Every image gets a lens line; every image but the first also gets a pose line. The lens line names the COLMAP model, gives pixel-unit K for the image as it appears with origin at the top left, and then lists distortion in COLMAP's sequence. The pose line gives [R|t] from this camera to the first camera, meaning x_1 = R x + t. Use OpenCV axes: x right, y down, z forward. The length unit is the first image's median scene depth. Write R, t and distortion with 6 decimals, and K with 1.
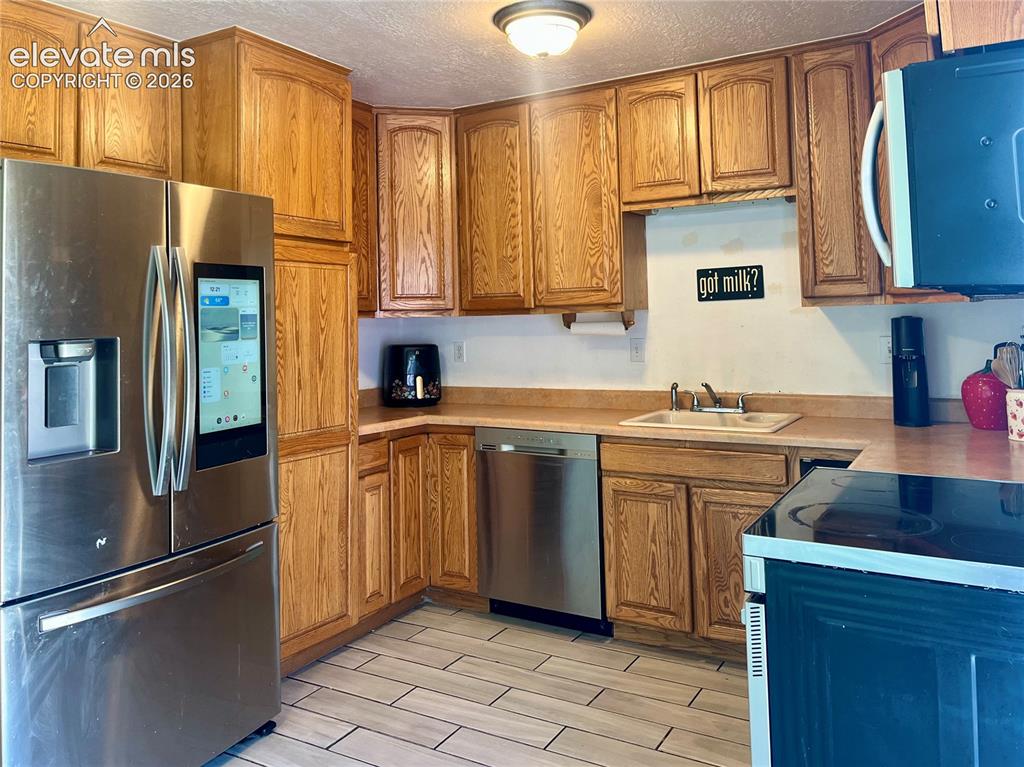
lens RADIAL K [[832.9, 0, 513.5], [0, 832.9, 267.4], [0, 0, 1]] dist [0.031622, -0.000291]
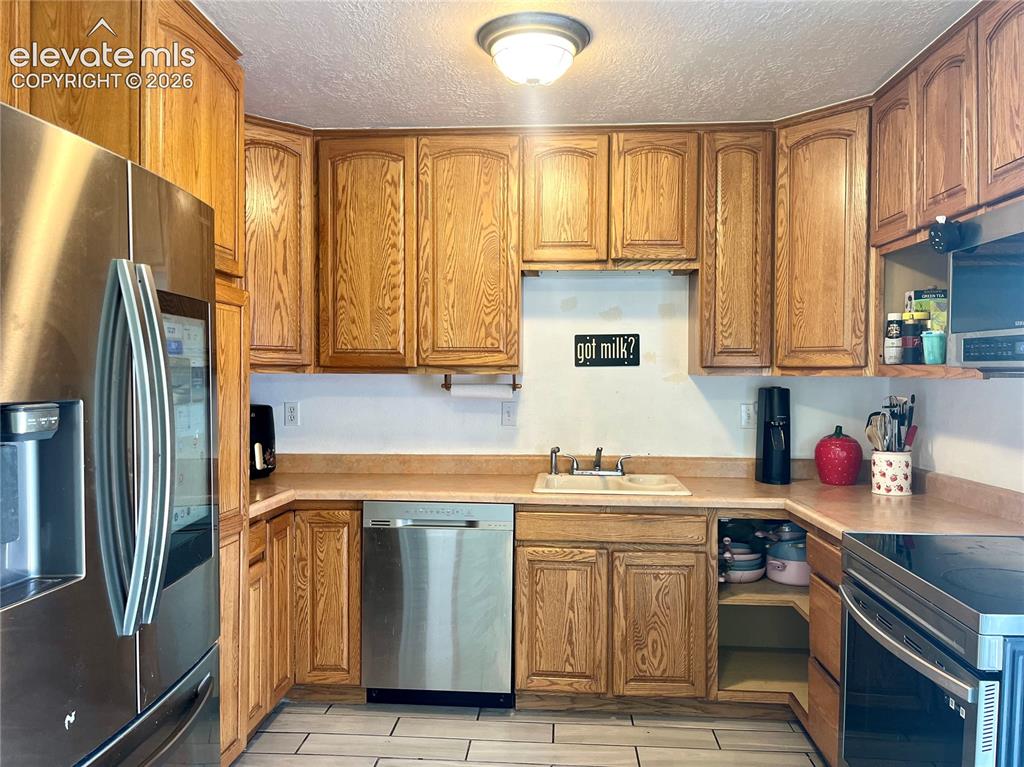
lens RADIAL K [[784.2, 0, 512.0], [0, 784.2, 383.5], [0, 0, 1]] dist [0.035189, -0.007980]
pose [[0.886062, 0.023731, 0.462959, -0.298668], [-0.056177, 0.996825, 0.056422, 0.012990], [-0.460151, -0.076001, 0.884582, 0.208499]]
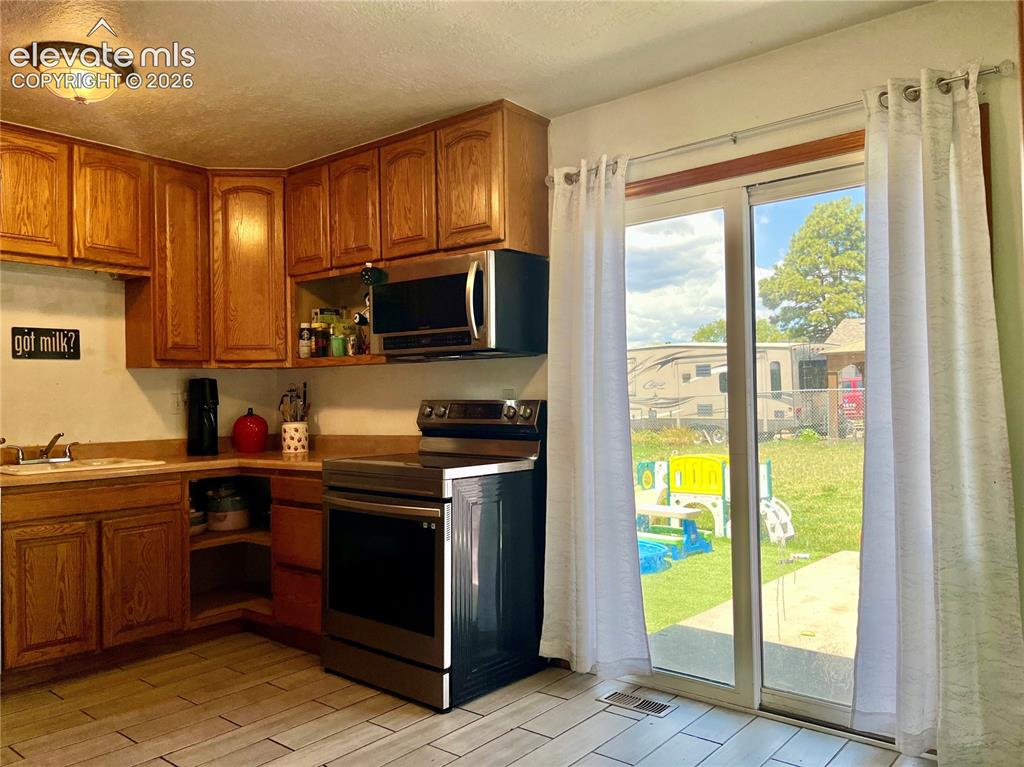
lens RADIAL K [[784.2, 0, 512.0], [0, 784.2, 383.5], [0, 0, 1]] dist [0.035189, -0.007980]
pose [[0.142084, 0.043478, 0.988899, -0.681010], [-0.048246, 0.998152, -0.036953, 0.081803], [-0.988678, -0.042460, 0.143919, 0.274555]]
